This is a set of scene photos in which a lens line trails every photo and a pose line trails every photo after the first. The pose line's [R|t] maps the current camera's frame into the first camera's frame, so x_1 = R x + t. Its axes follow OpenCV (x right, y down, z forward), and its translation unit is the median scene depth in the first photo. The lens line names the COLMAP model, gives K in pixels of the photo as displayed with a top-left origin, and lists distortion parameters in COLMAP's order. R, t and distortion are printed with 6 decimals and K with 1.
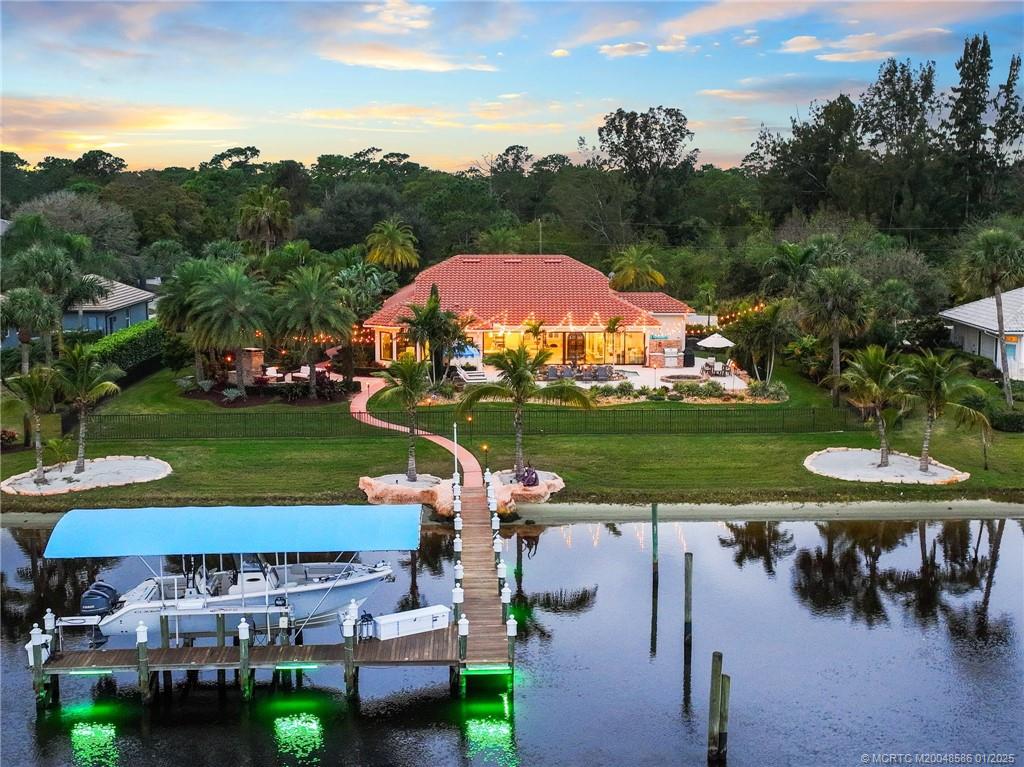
lens RADIAL K [[1359.2, 0, 516.3], [0, 1359.2, 389.5], [0, 0, 1]] dist [0.004378, 0.000000]
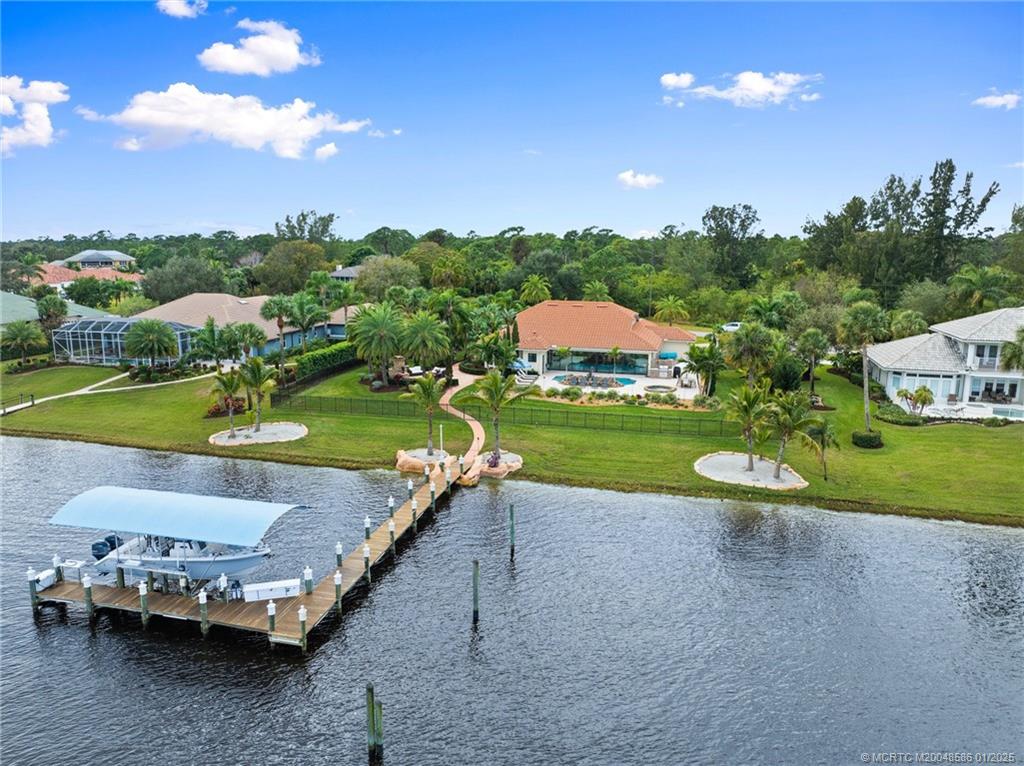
lens RADIAL K [[711.0, 0, 505.9], [0, 711.0, 378.2], [0, 0, 1]] dist [-0.038589, 0.009211]
pose [[0.959642, 0.057196, -0.275345, 0.186682], [-0.045663, 0.997797, 0.048123, -0.053316], [0.277491, -0.033608, 0.960140, 0.184997]]
